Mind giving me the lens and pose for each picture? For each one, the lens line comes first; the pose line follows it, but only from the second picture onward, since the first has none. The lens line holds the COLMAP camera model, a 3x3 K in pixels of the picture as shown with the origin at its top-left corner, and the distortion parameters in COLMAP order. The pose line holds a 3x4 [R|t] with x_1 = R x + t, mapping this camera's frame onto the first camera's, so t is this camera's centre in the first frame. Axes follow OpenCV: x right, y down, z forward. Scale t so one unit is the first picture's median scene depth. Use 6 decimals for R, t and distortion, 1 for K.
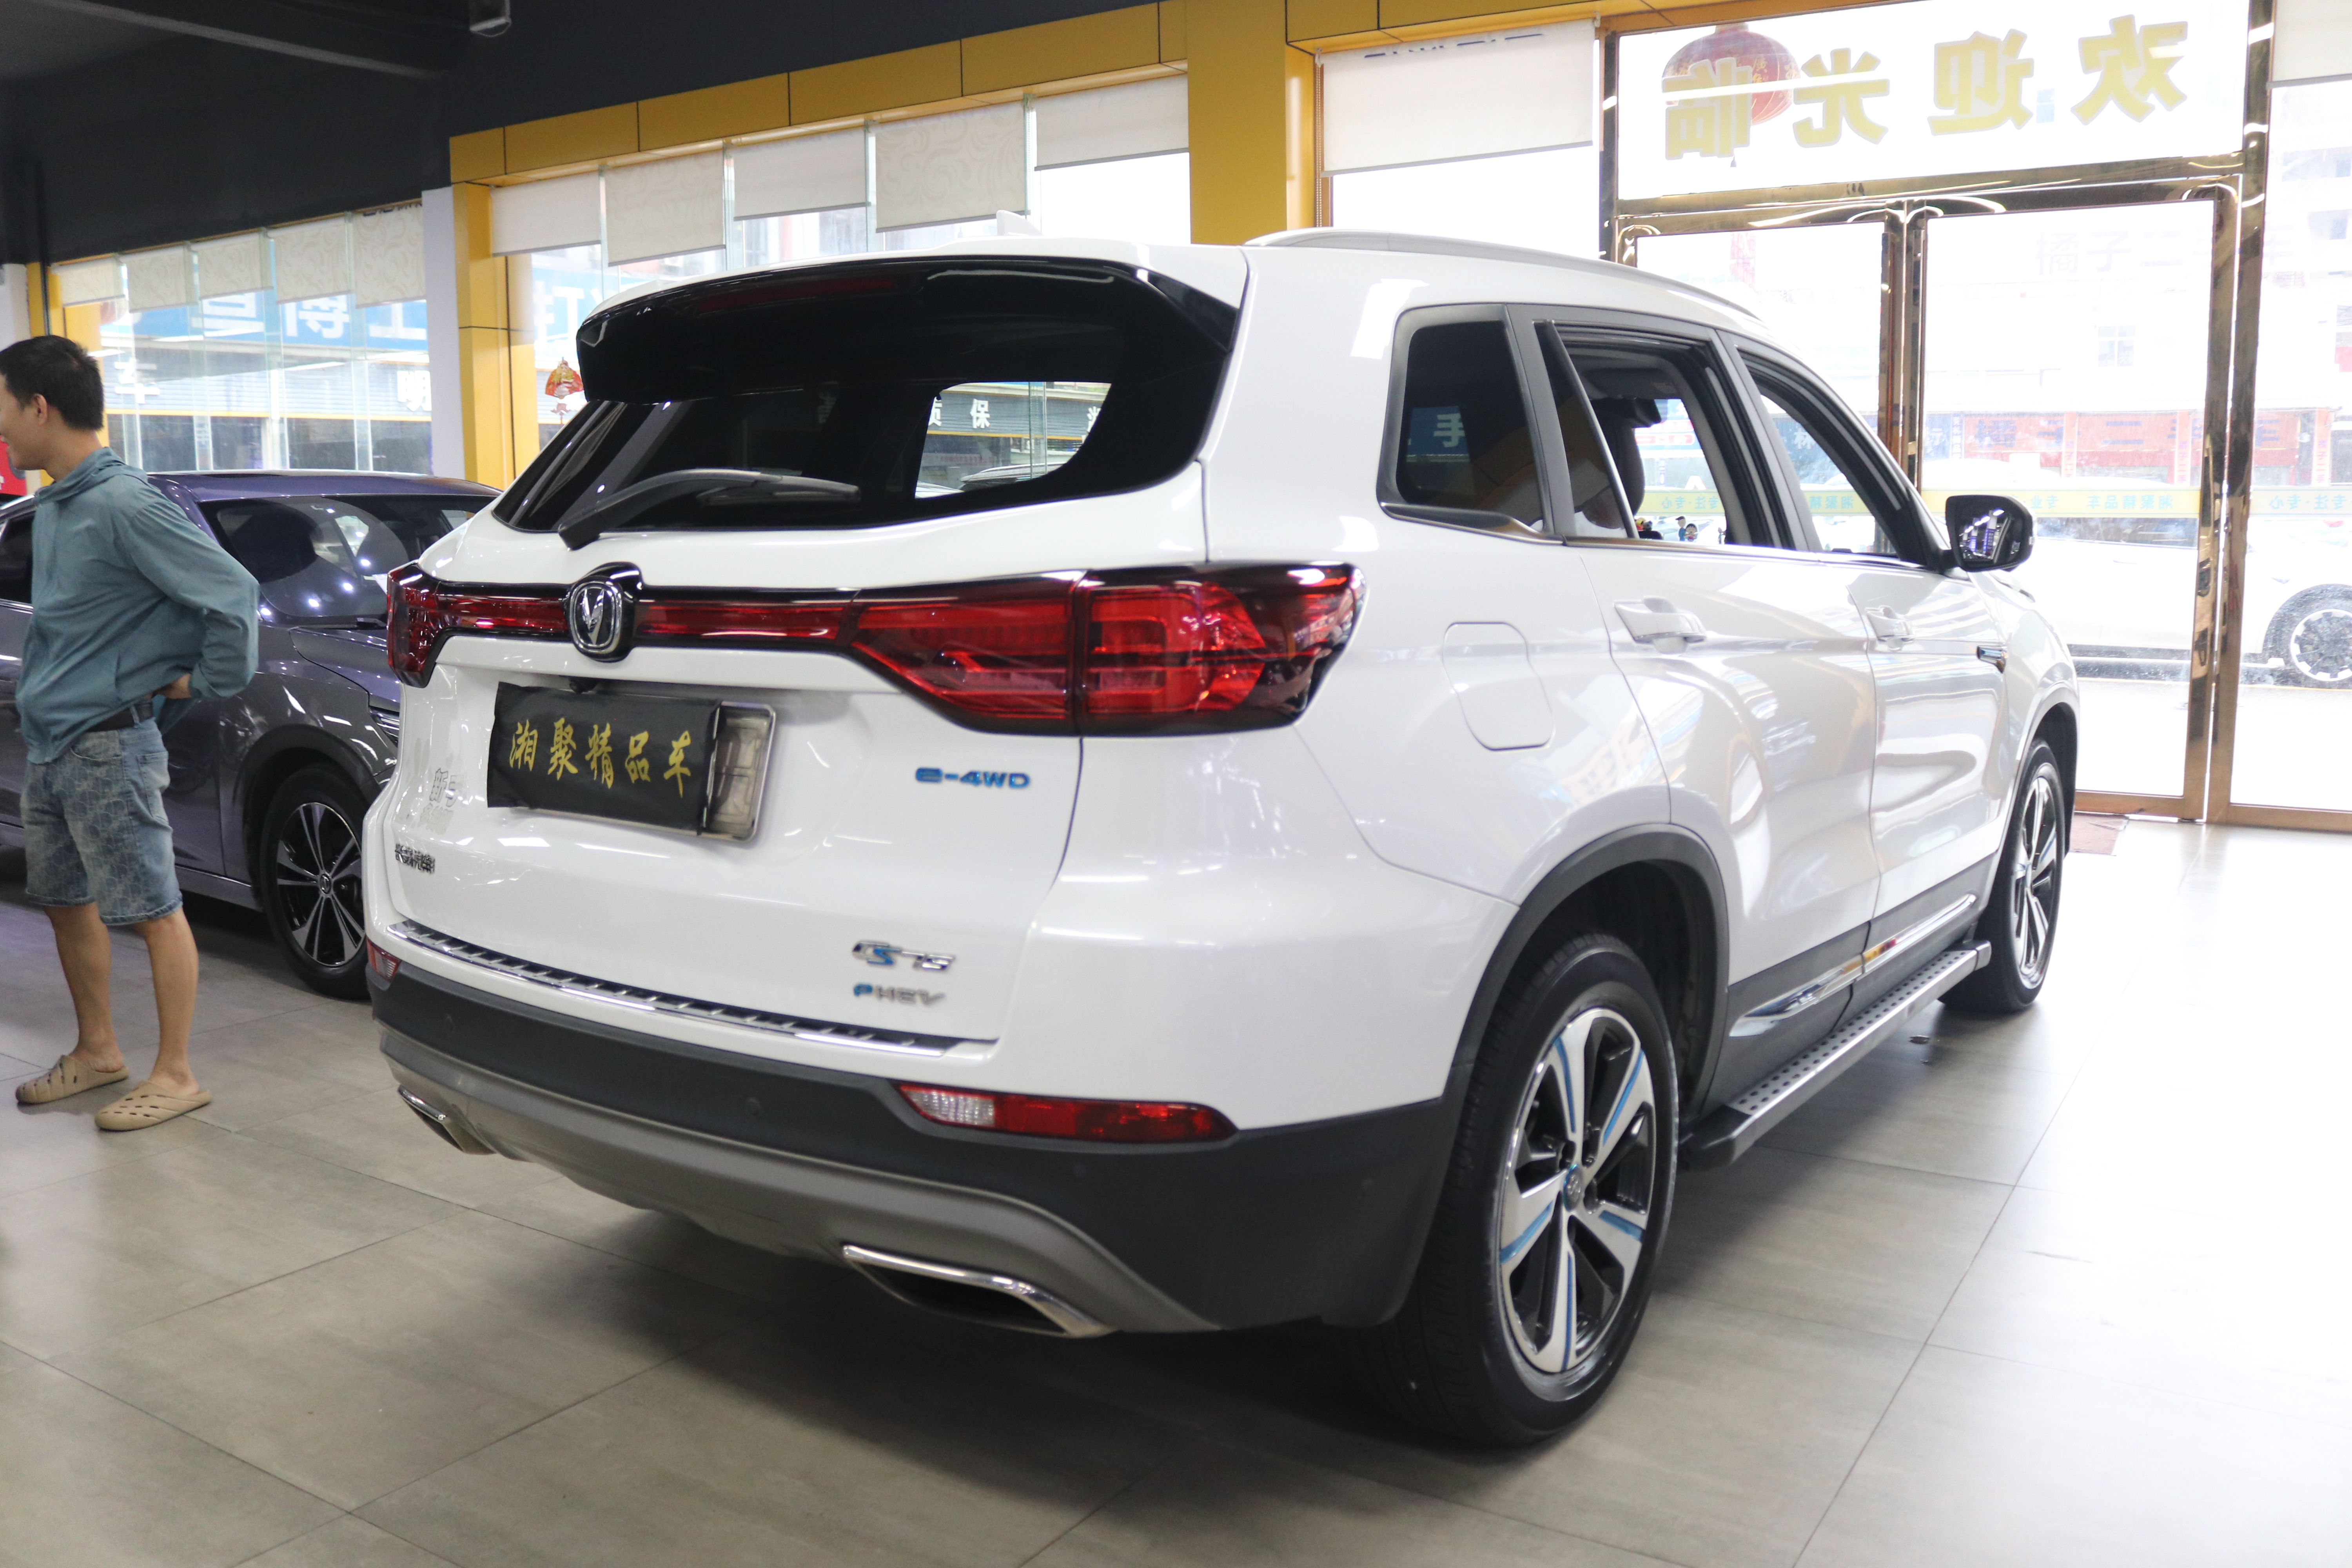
lens RADIAL K [[1935.9, 0, 1160.7], [0, 1935.9, 772.9], [0, 0, 1]] dist [-0.143381, 0.107788]
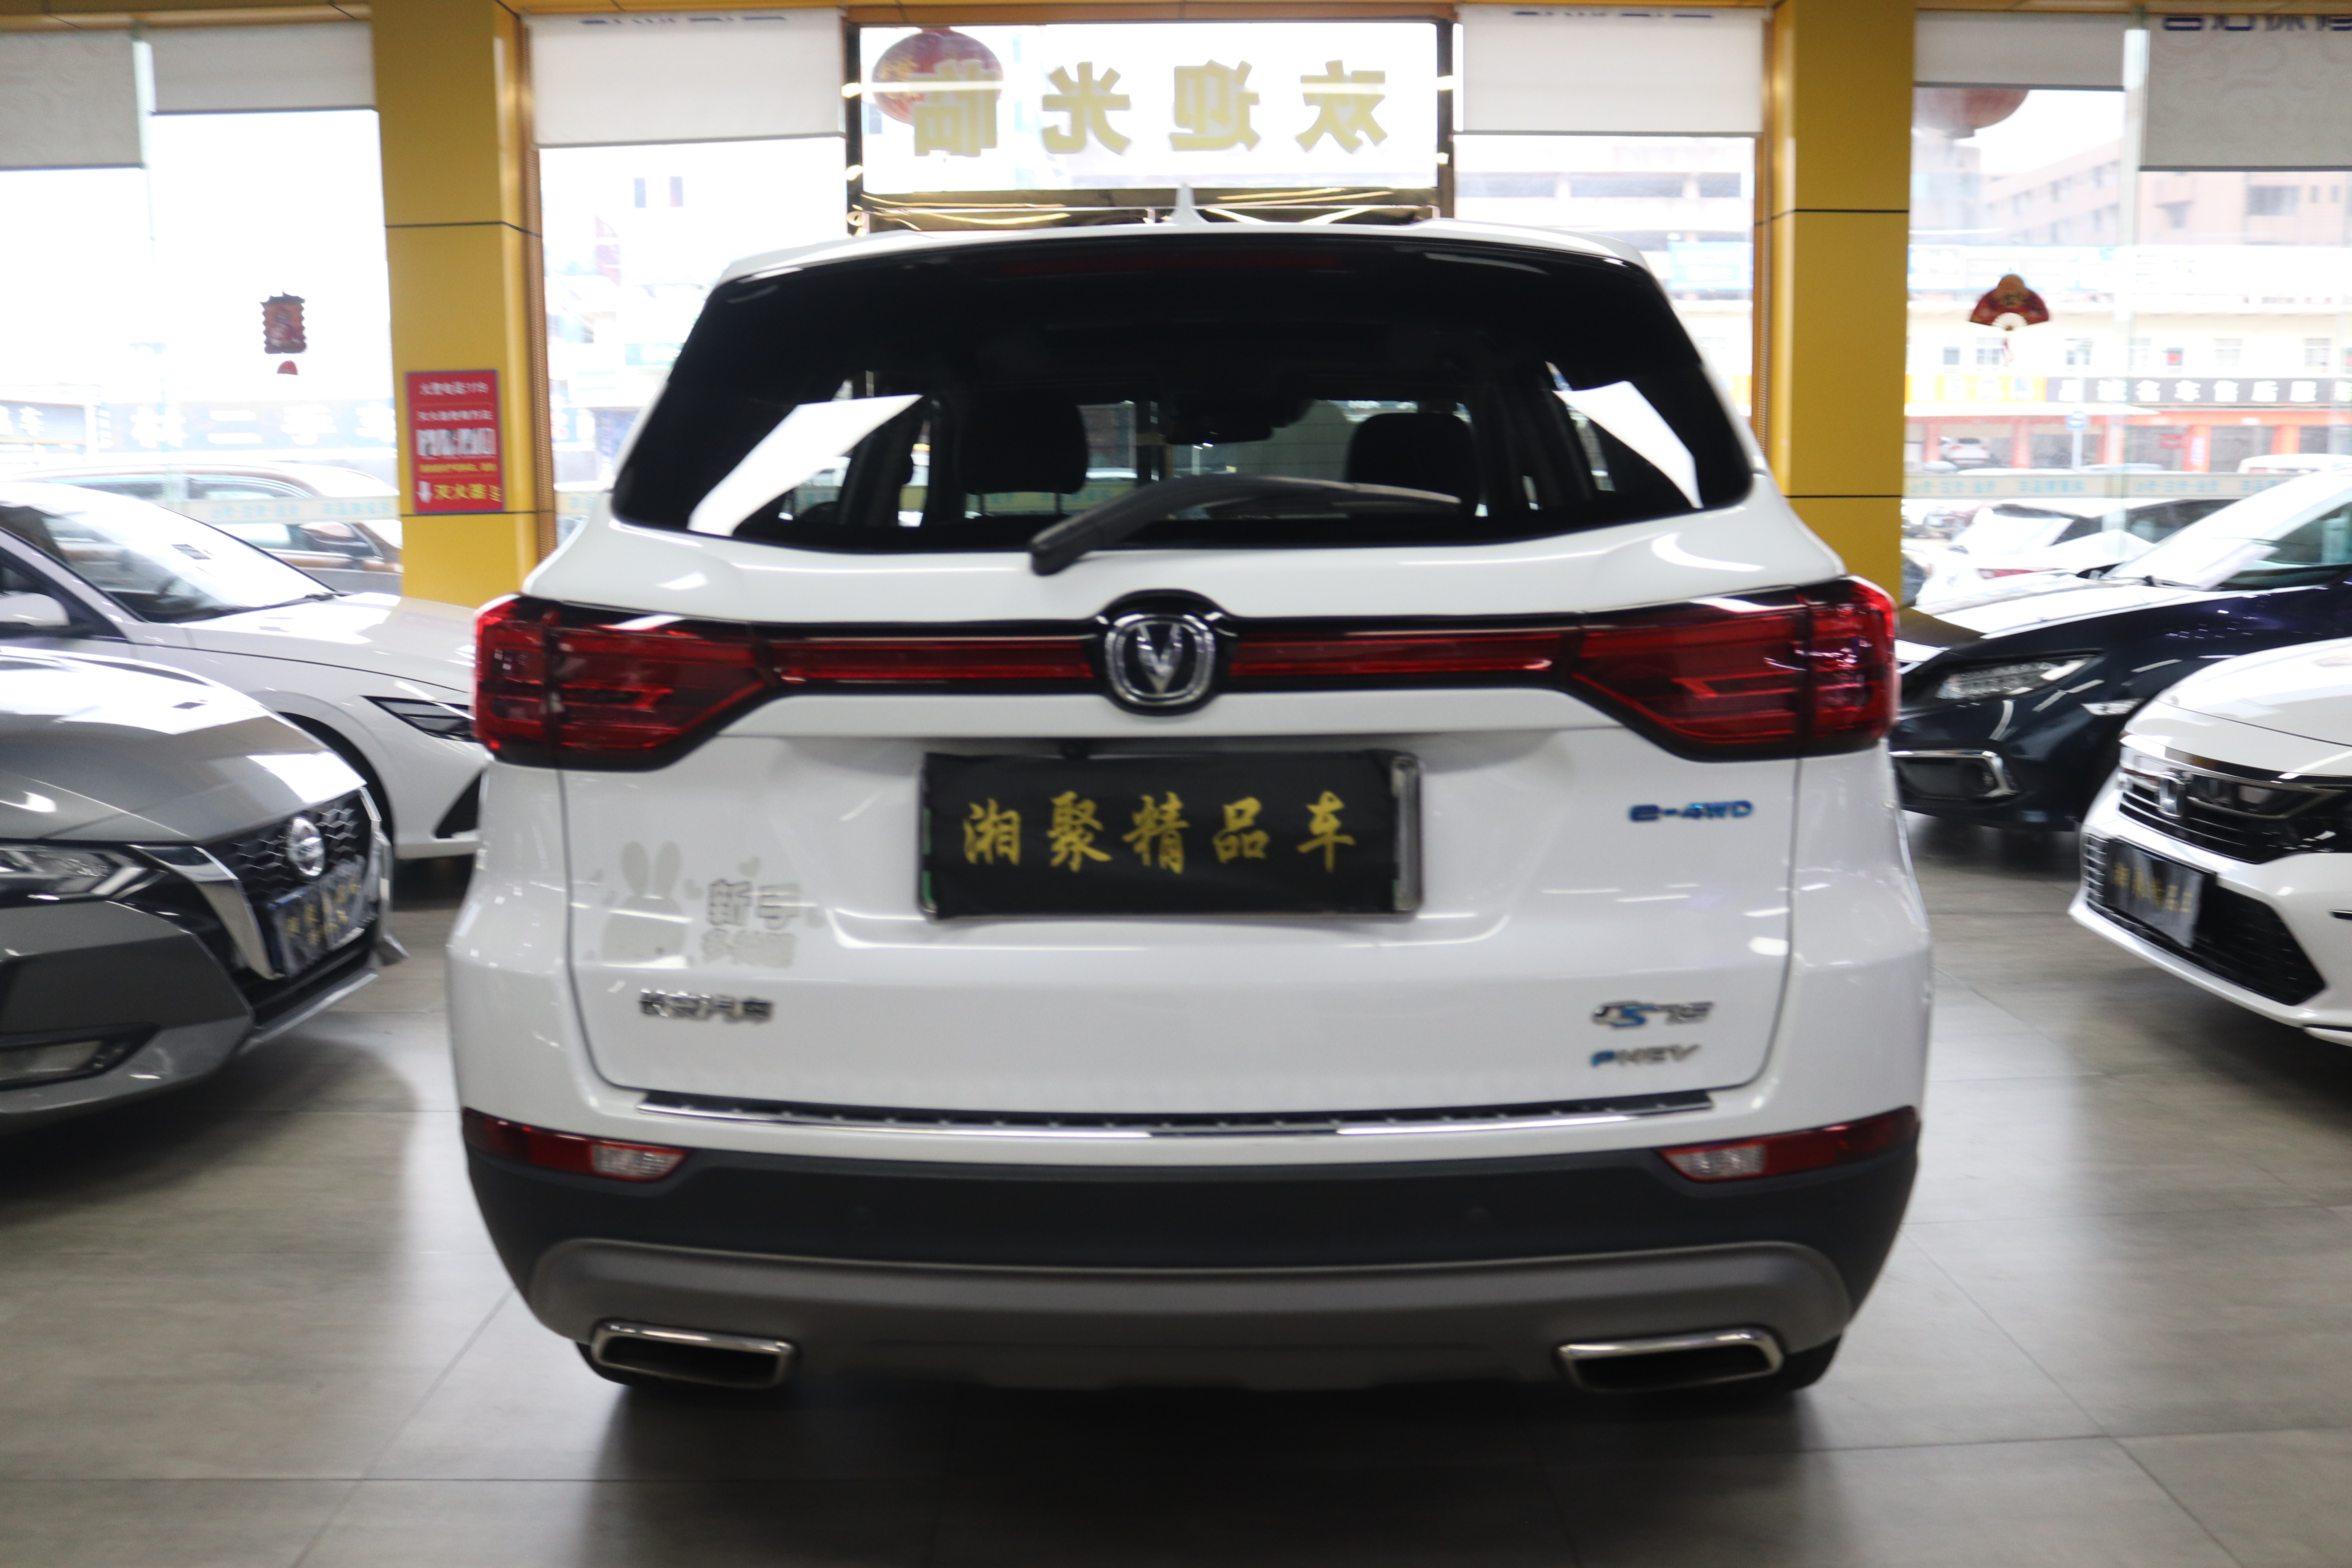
lens RADIAL K [[1935.9, 0, 1177.8], [0, 1935.9, 765.2], [0, 0, 1]] dist [-0.143381, 0.107788]
pose [[0.826457, -0.083192, 0.556819, -0.723261], [0.083197, 0.996211, 0.025355, -0.056558], [-0.556819, 0.025371, 0.830247, 0.324072]]
